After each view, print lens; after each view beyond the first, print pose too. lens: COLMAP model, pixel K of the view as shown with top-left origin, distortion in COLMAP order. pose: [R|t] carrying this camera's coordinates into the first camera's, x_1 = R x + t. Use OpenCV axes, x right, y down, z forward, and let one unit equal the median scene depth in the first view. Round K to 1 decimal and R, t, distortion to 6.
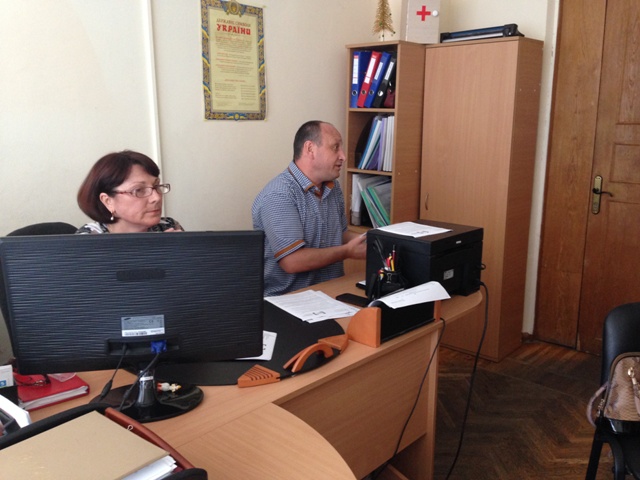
lens RADIAL K [[592.5, 0, 311.1], [0, 592.5, 240.2], [0, 0, 1]] dist [0.138933, -0.232467]
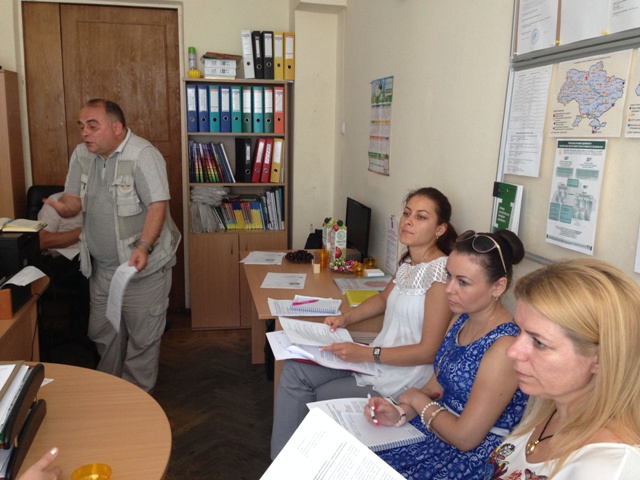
lens RADIAL K [[604.9, 0, 323.0], [0, 604.9, 237.7], [0, 0, 1]] dist [0.149796, -0.253830]
pose [[0.574846, -0.135038, 0.807042, -0.316901], [0.139256, 0.988046, 0.066134, 0.003812], [-0.806325, 0.074368, 0.586779, -0.206248]]
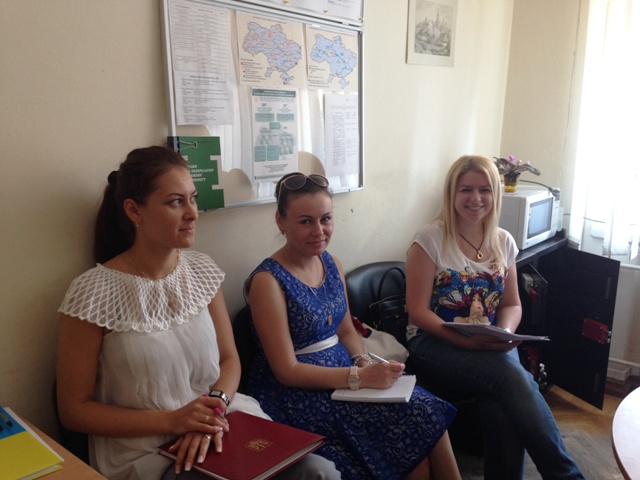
lens RADIAL K [[618.3, 0, 320.0], [0, 618.3, 240.0], [0, 0, 1]] dist [0.157731, -0.265906]
pose [[-0.994942, -0.017391, -0.098933, 0.237398], [-0.054155, 0.922372, 0.382488, -0.113270], [0.084601, 0.385911, -0.918649, 0.542175]]
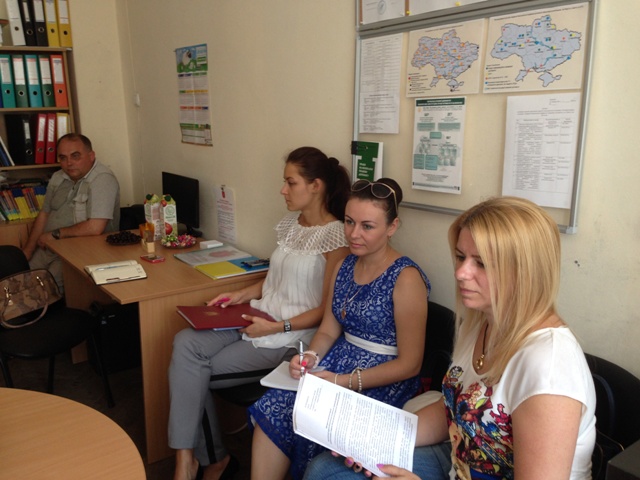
lens RADIAL K [[618.3, 0, 320.0], [0, 618.3, 240.0], [0, 0, 1]] dist [0.157731, -0.265906]
pose [[0.194079, -0.211748, 0.957860, -0.408773], [0.201589, 0.964196, 0.172303, -0.007624], [-0.960050, 0.159654, 0.229816, -0.091850]]
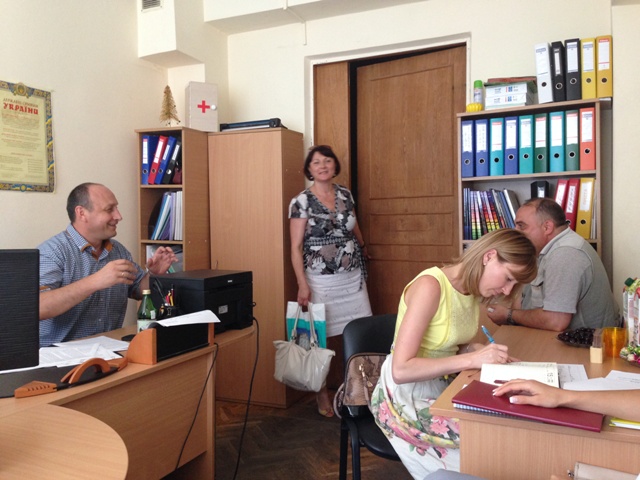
lens RADIAL K [[598.8, 0, 315.1], [0, 598.8, 240.3], [0, 0, 1]] dist [0.154364, -0.300883]
pose [[0.952223, -0.021249, 0.304662, 0.030667], [0.073797, 0.984024, -0.162020, 0.085411], [-0.296352, 0.176762, 0.938579, -0.118716]]
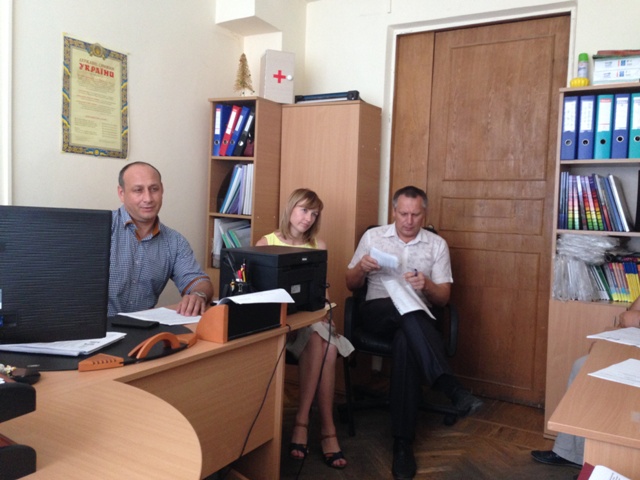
lens RADIAL K [[592.5, 0, 311.1], [0, 592.5, 240.2], [0, 0, 1]] dist [0.138933, -0.232467]
pose [[0.977499, 0.022741, 0.209712, 0.019378], [0.006904, 0.990190, -0.139555, 0.080200], [-0.210829, 0.137863, 0.967753, -0.041791]]
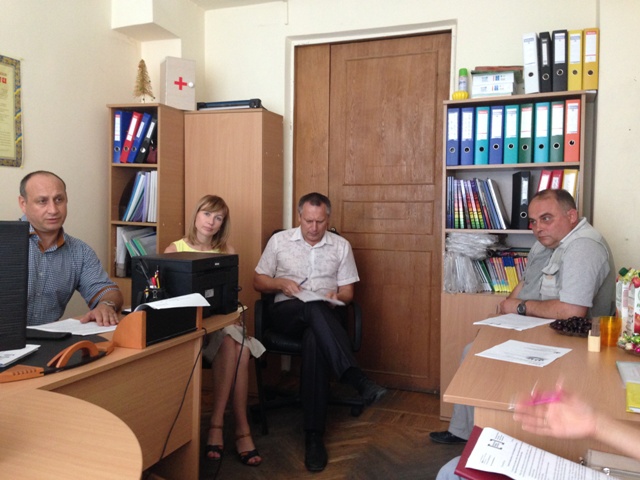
lens RADIAL K [[598.8, 0, 315.1], [0, 598.8, 240.3], [0, 0, 1]] dist [0.154364, -0.300883]
pose [[0.926853, -0.004655, 0.375396, -0.006029], [0.062005, 0.988089, -0.140840, 0.086763], [-0.370269, 0.153814, 0.916102, -0.079602]]
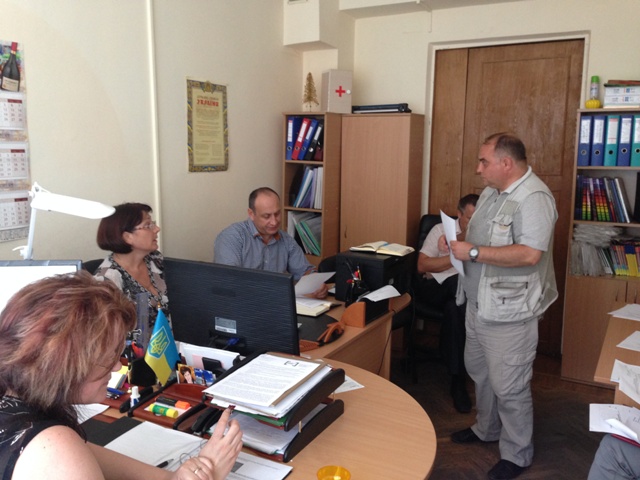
lens RADIAL K [[606.6, 0, 303.2], [0, 606.6, 237.8], [0, 0, 1]] dist [0.148217, -0.250315]
pose [[0.971780, -0.024404, 0.234622, -0.224809], [0.035952, 0.998337, -0.045067, 0.006004], [-0.233132, 0.052230, 0.971041, -0.287614]]
